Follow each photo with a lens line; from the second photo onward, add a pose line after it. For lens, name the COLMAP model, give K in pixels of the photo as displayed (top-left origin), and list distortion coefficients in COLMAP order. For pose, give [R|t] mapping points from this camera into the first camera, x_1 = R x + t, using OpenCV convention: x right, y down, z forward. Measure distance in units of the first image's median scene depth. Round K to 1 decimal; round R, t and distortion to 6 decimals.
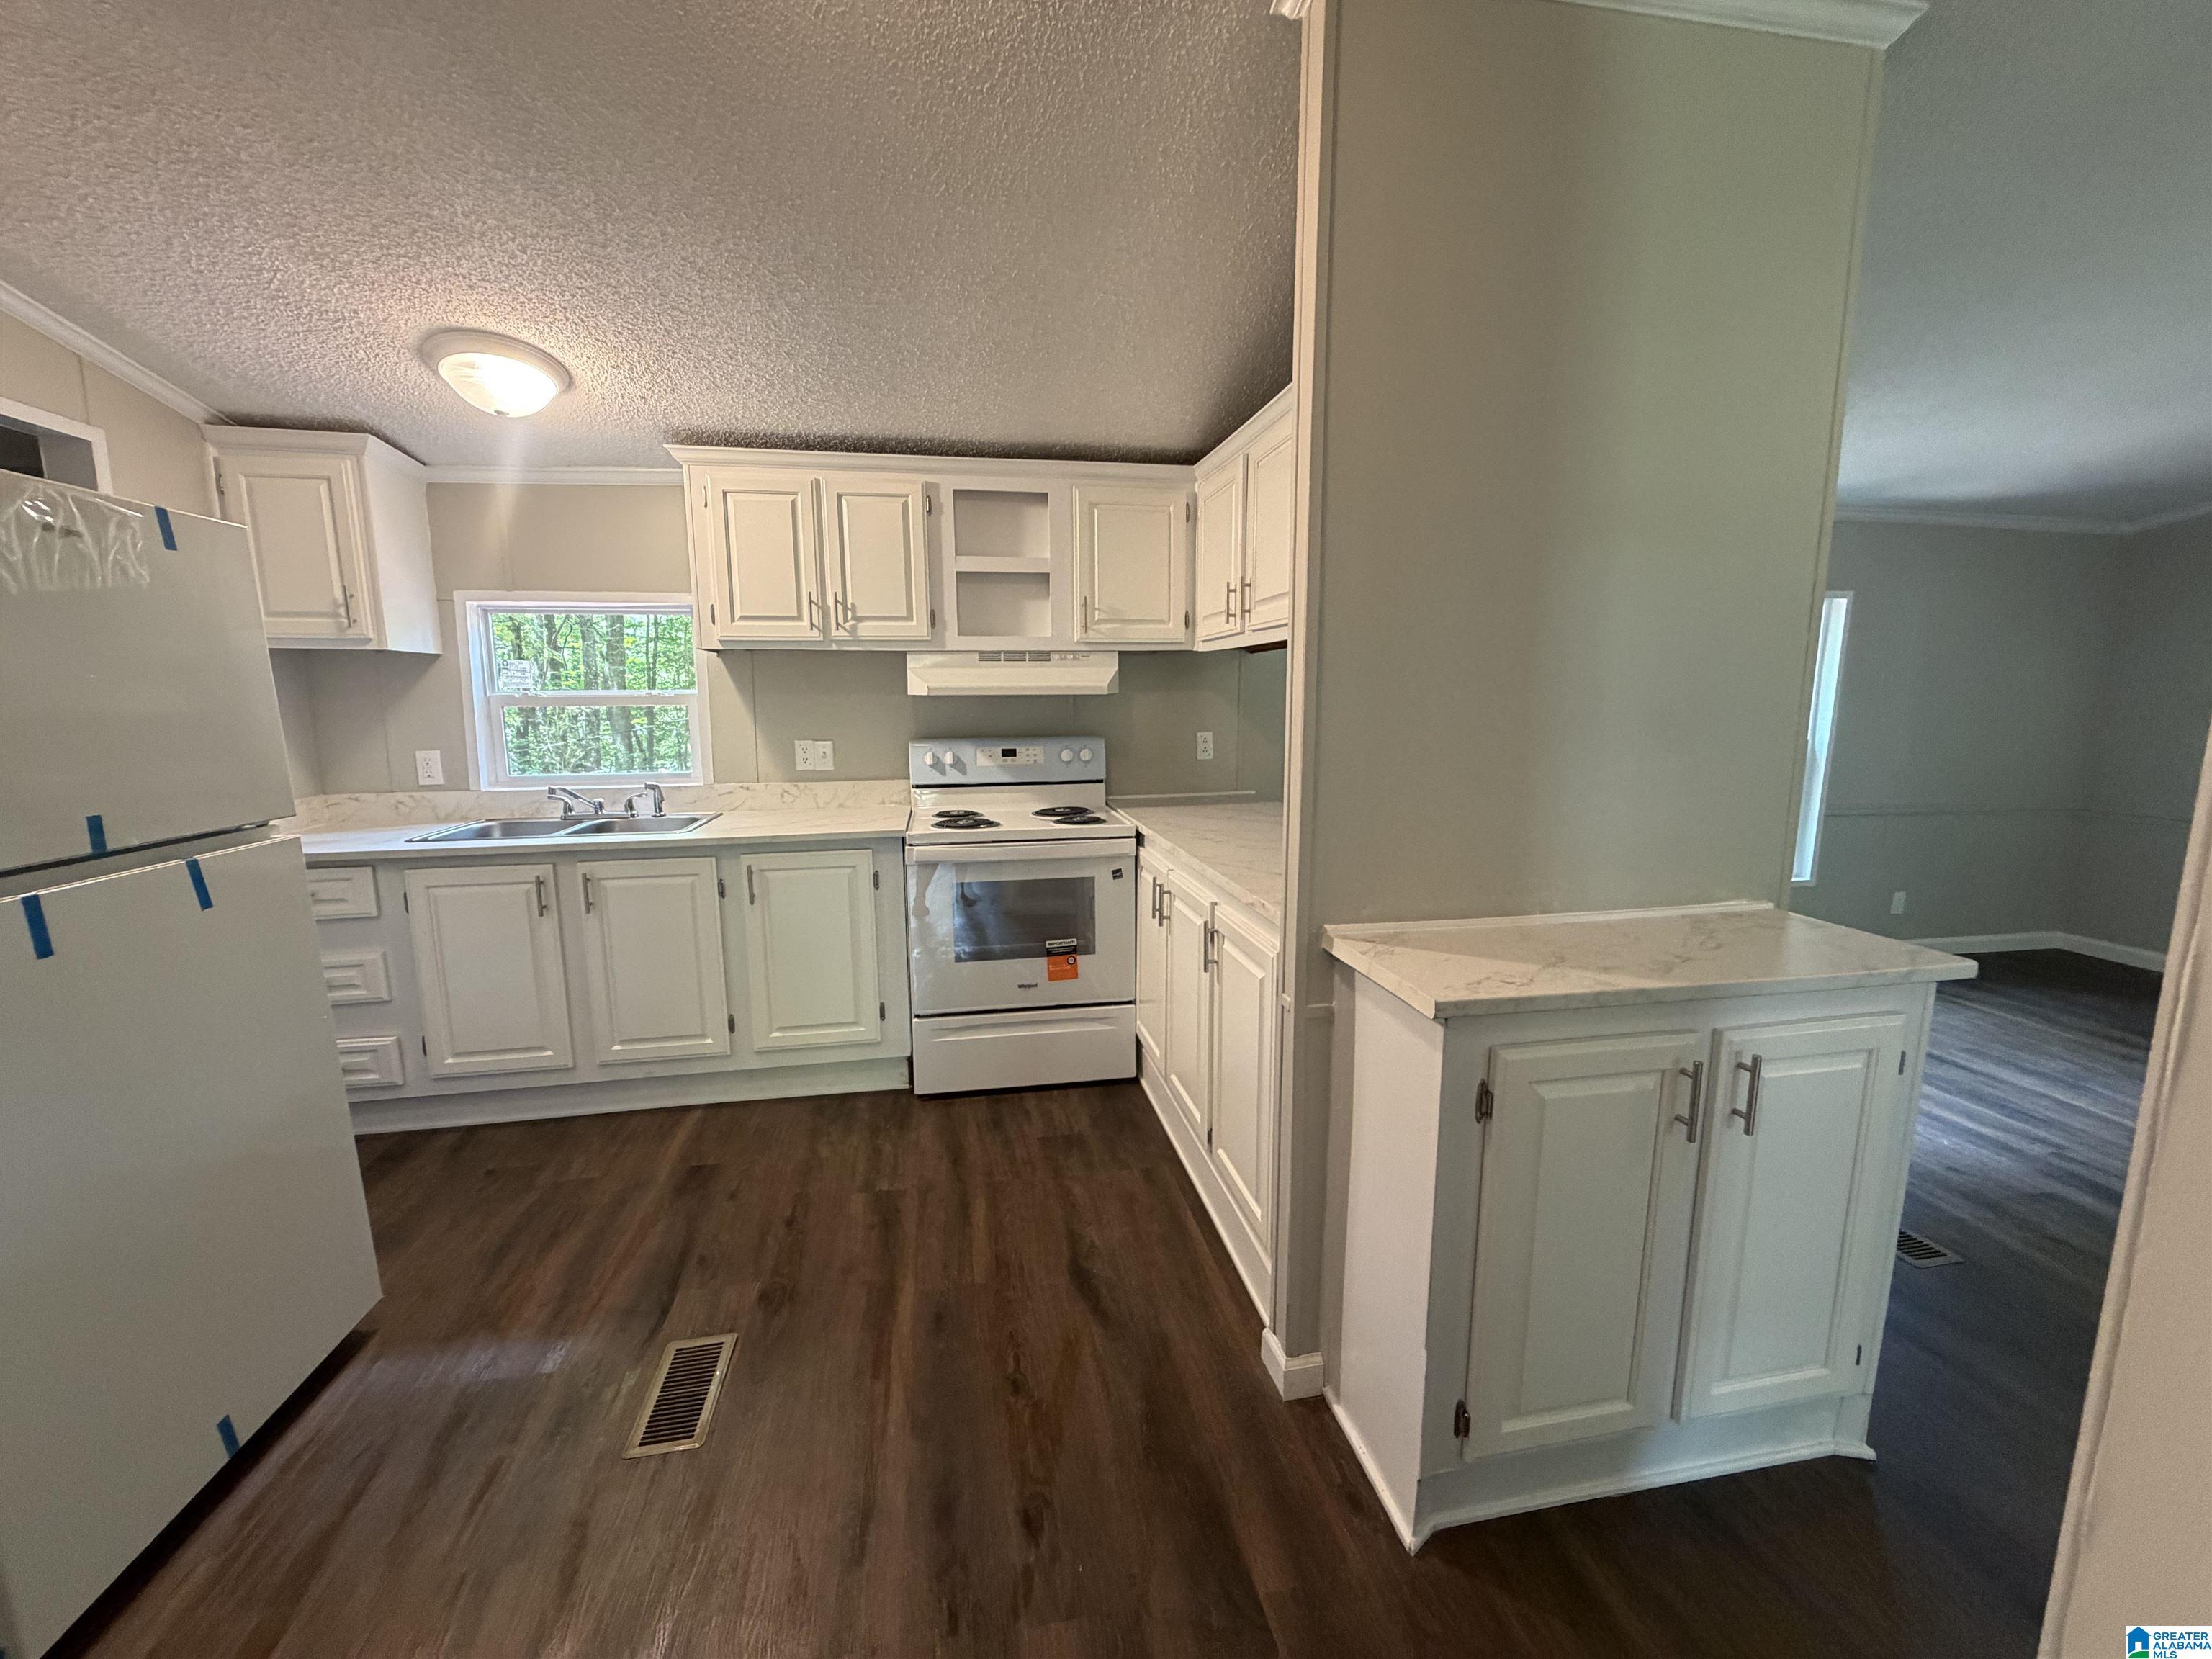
lens RADIAL K [[884.3, 0, 1097.7], [0, 884.3, 827.8], [0, 0, 1]] dist [-0.000226, -0.000016]
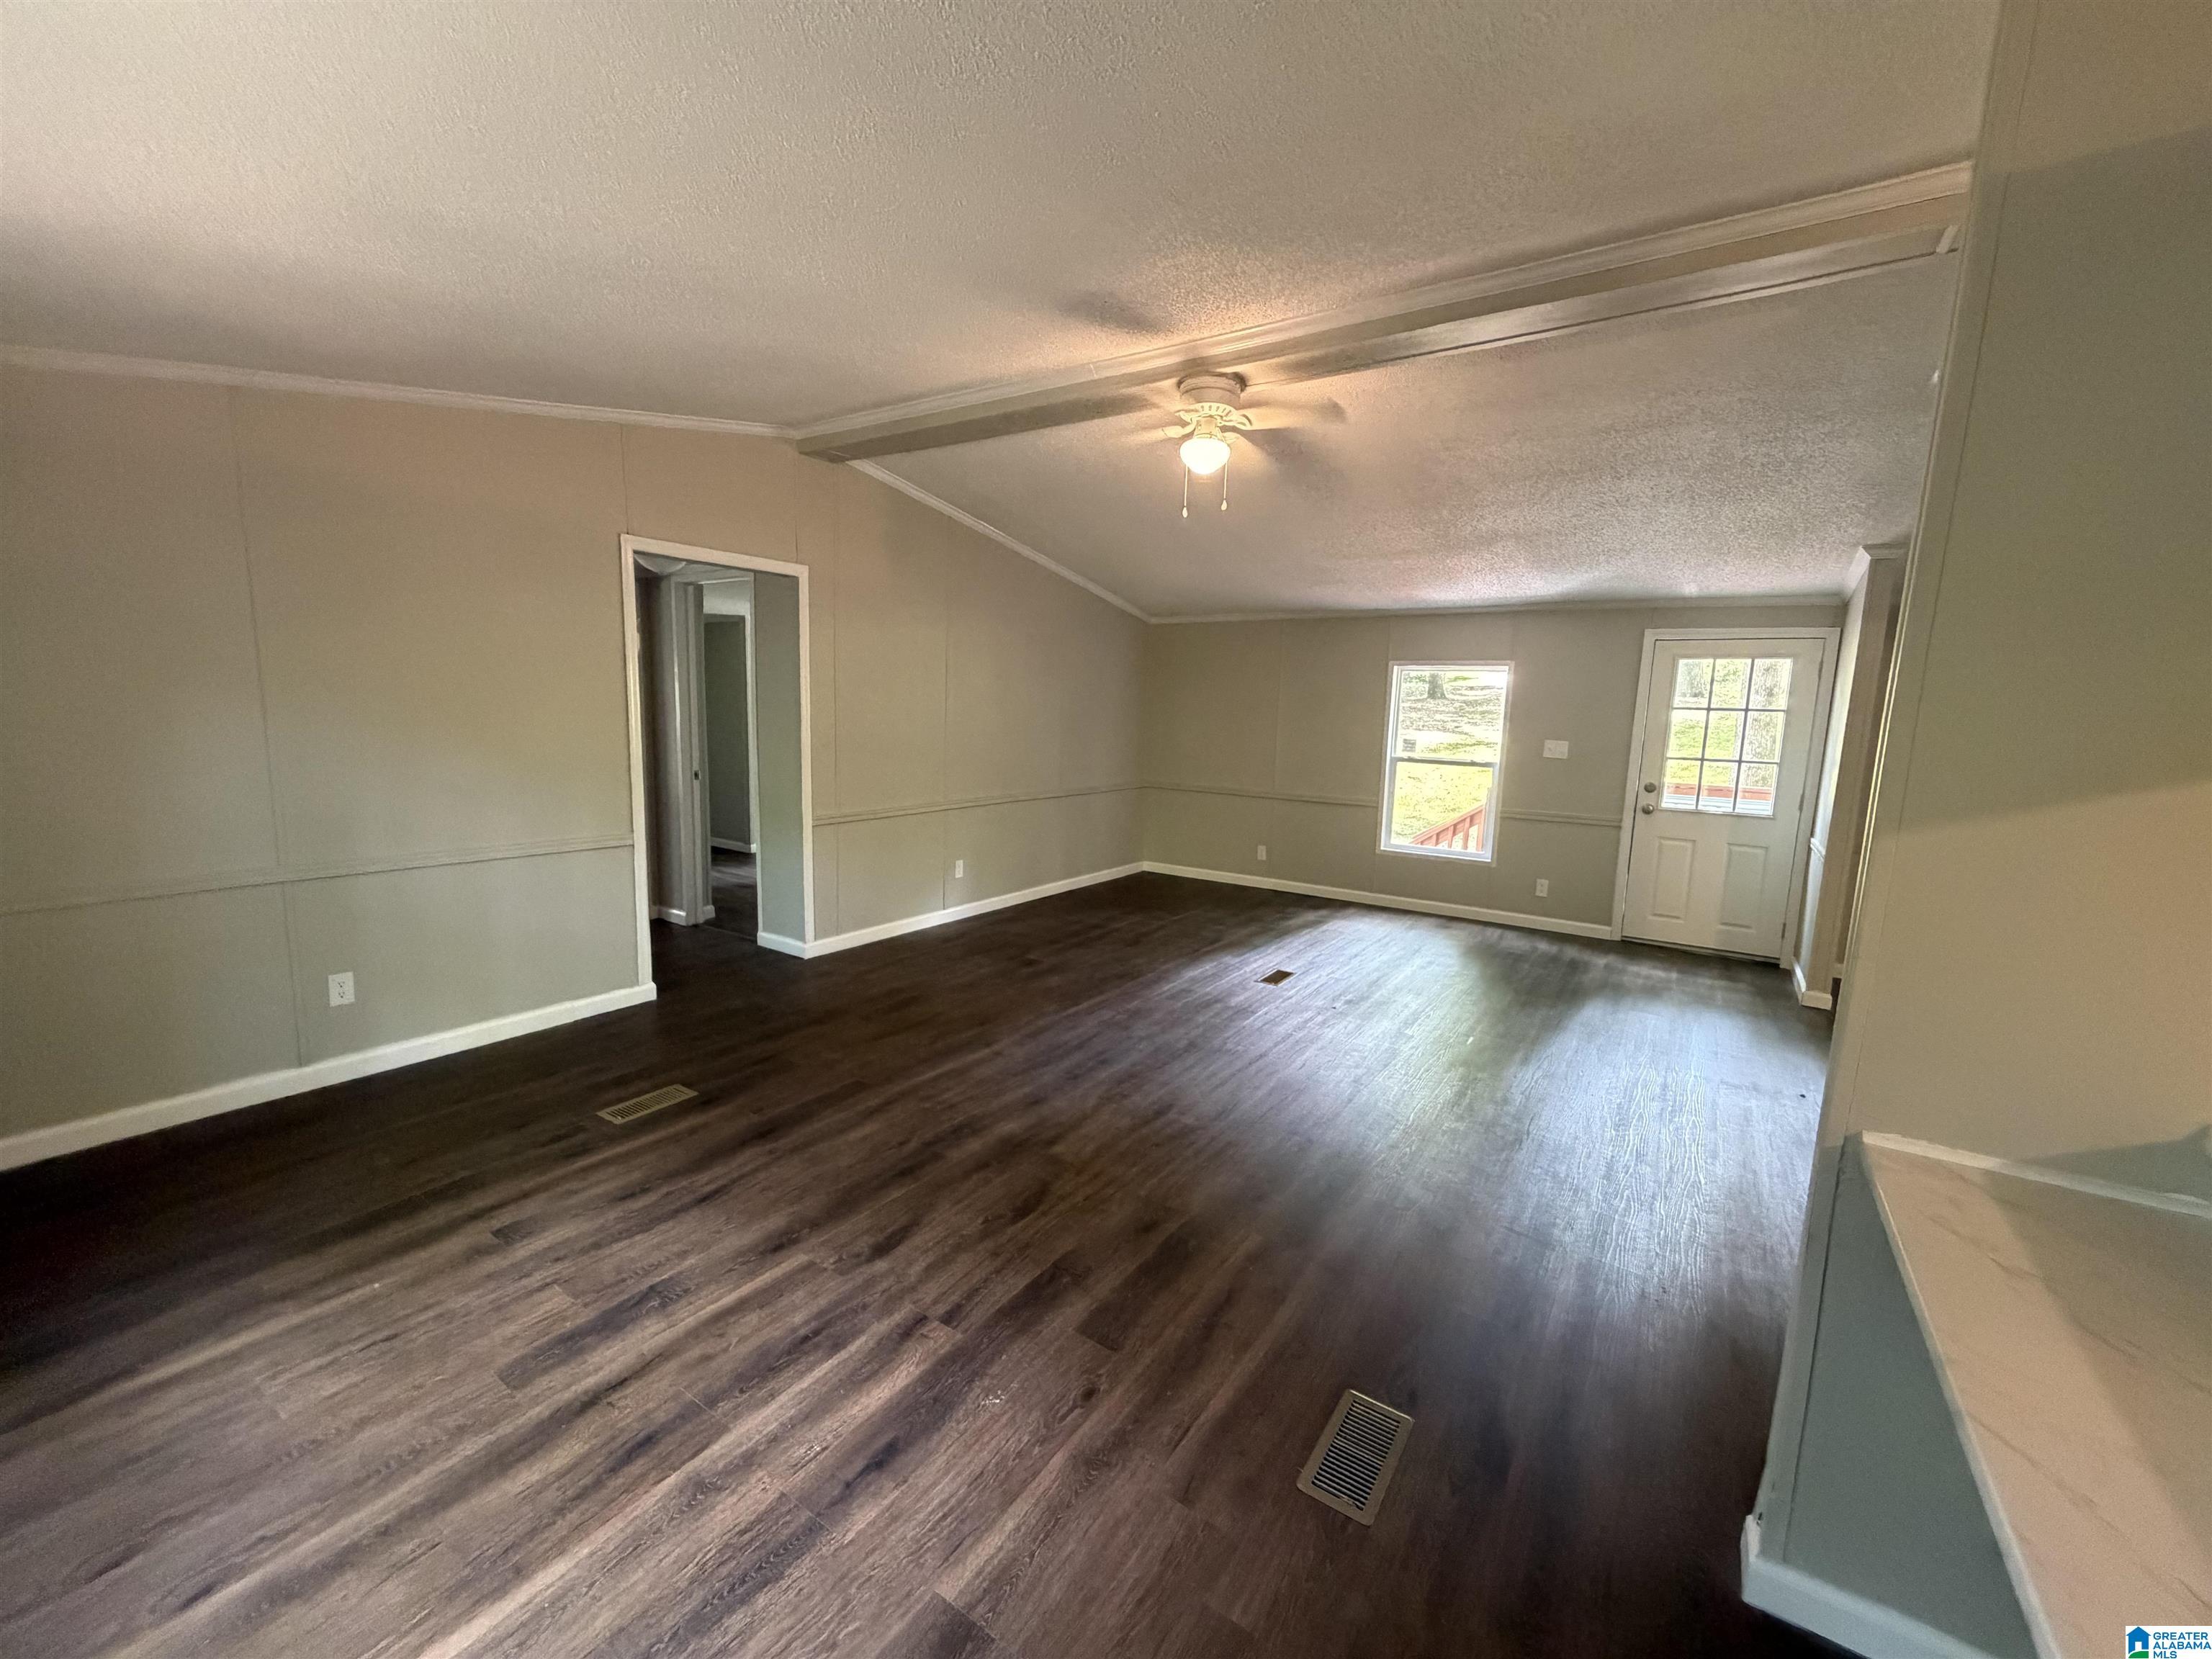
lens RADIAL K [[884.3, 0, 1097.7], [0, 884.3, 827.8], [0, 0, 1]] dist [-0.000226, -0.000016]
pose [[-0.712871, -0.116278, 0.691588, 0.449145], [0.077325, 0.967113, 0.242307, -0.211165], [-0.697019, 0.226211, -0.680436, 1.210369]]
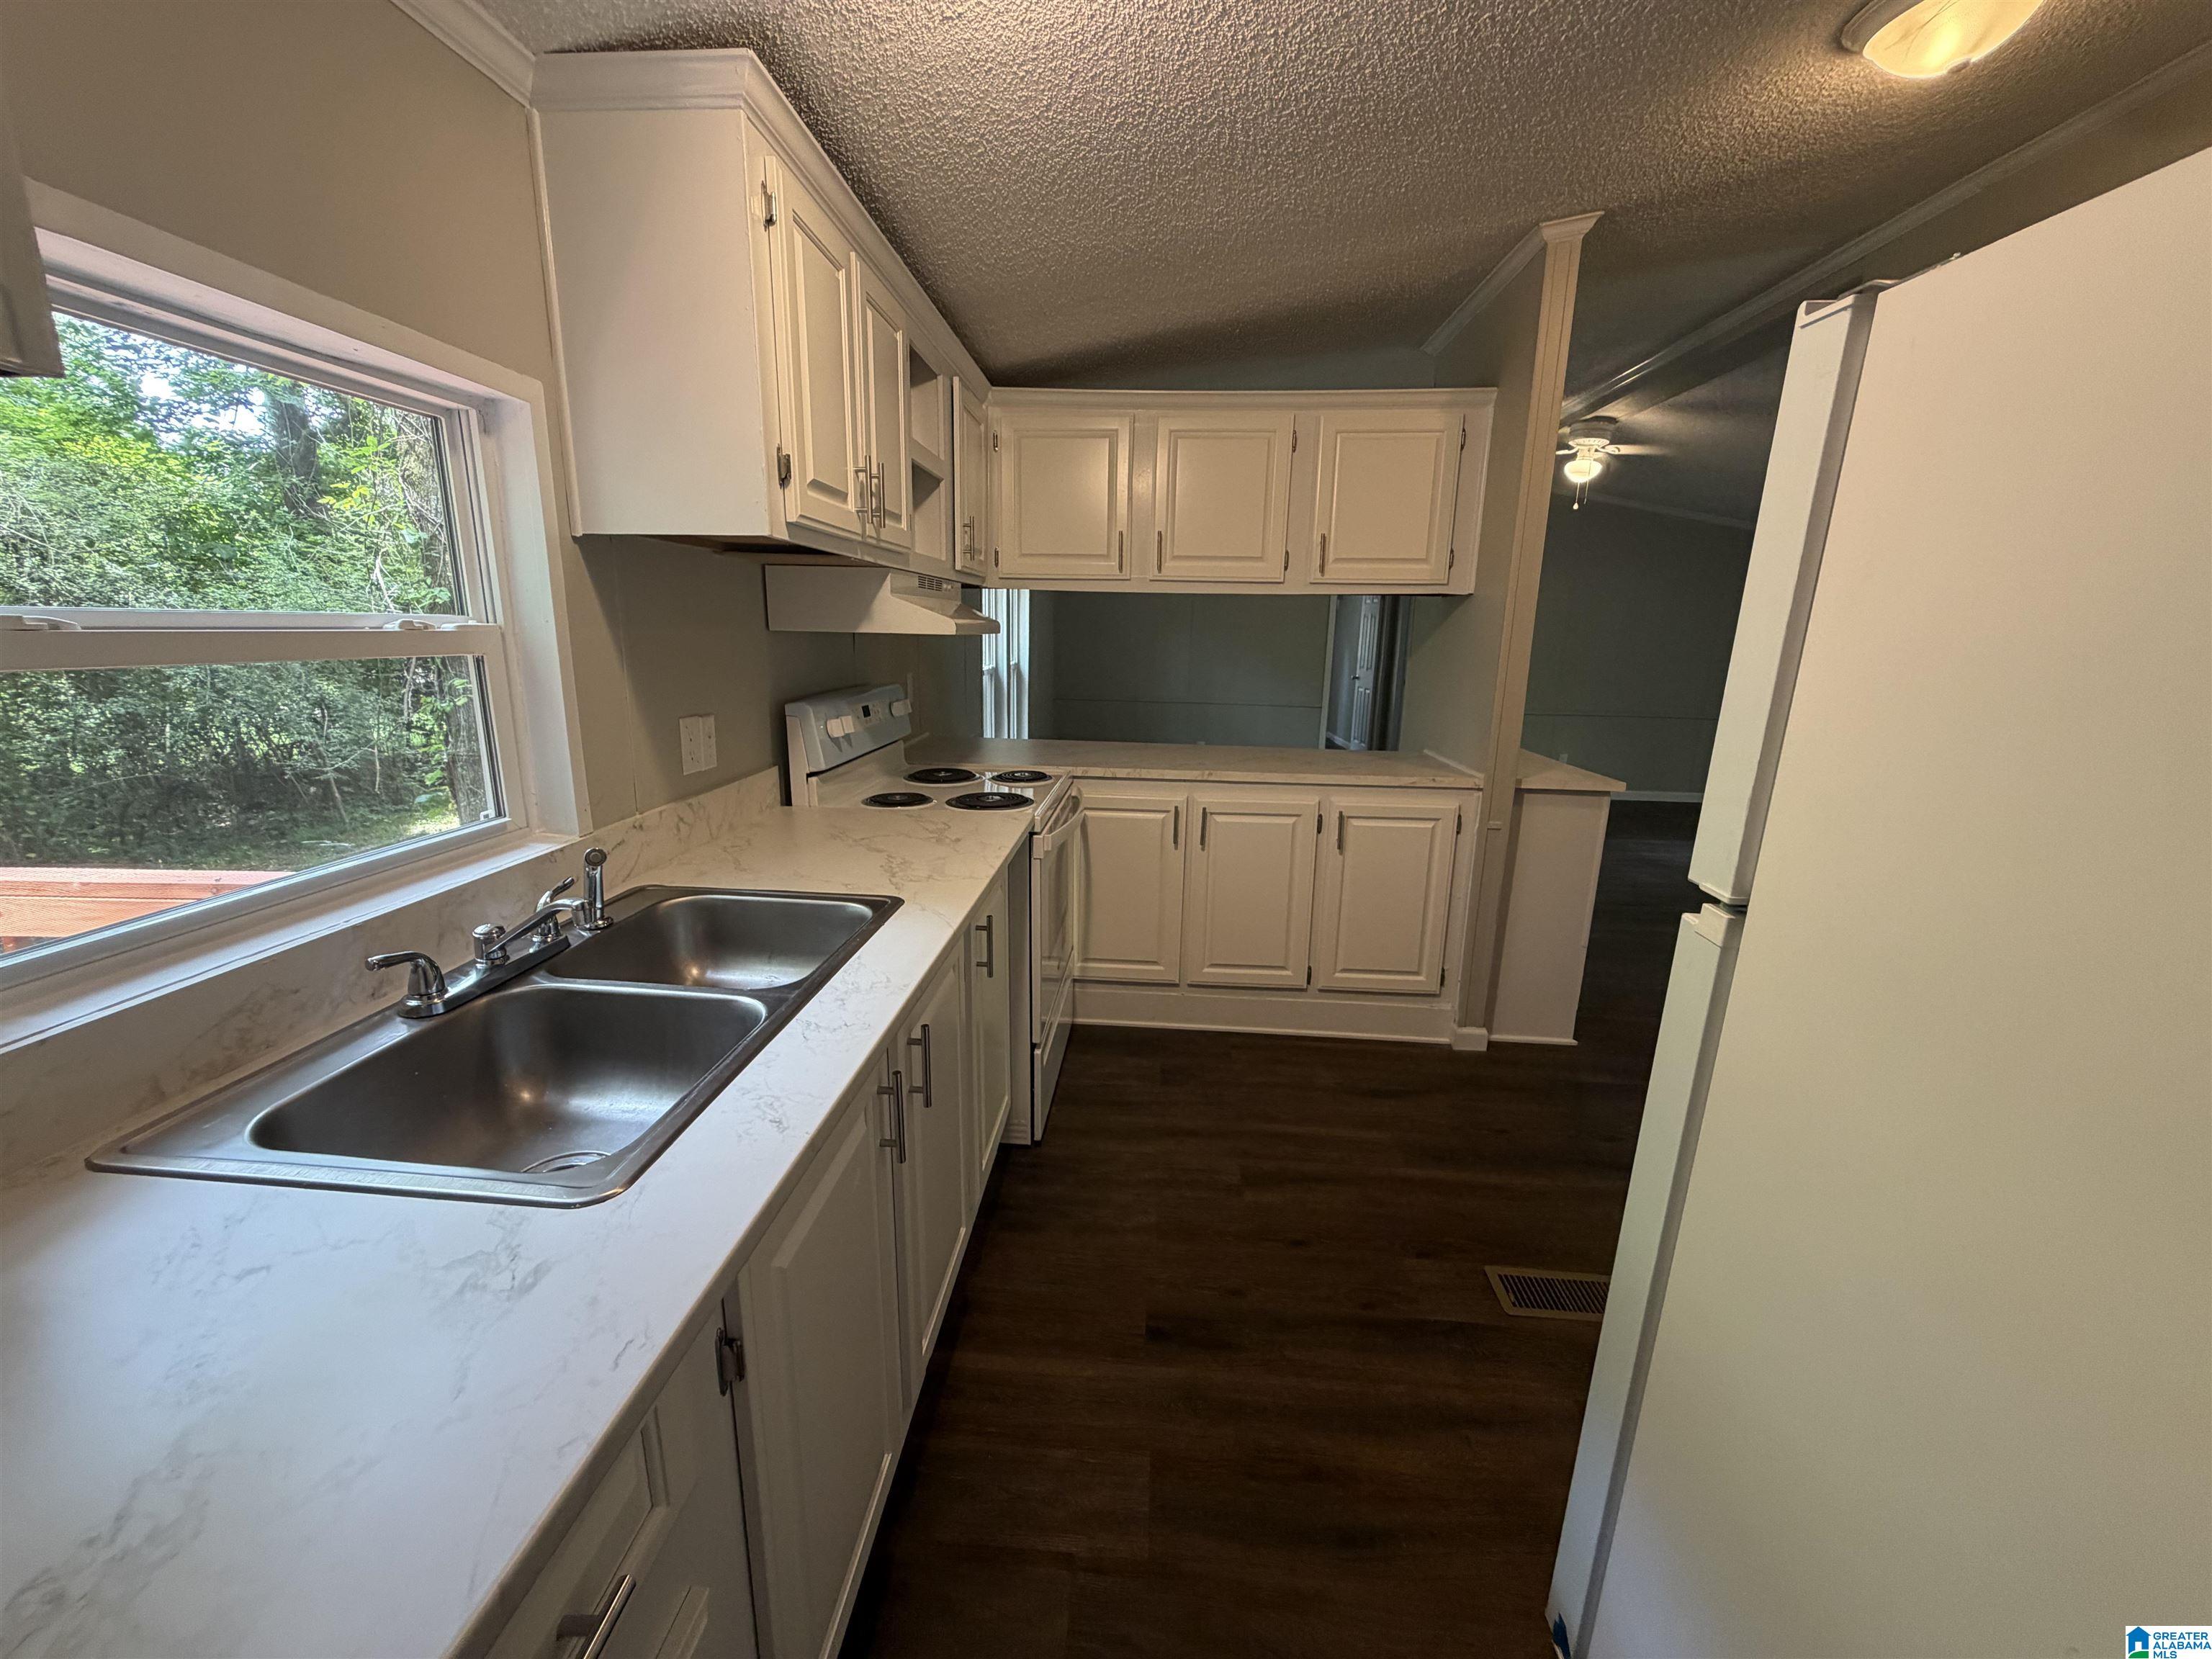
lens RADIAL K [[884.3, 0, 1097.7], [0, 884.3, 827.8], [0, 0, 1]] dist [-0.000226, -0.000016]
pose [[0.253850, -0.206025, 0.945047, -0.924498], [0.129666, 0.975481, 0.177830, -0.114734], [-0.958513, 0.077398, 0.274341, 0.735784]]
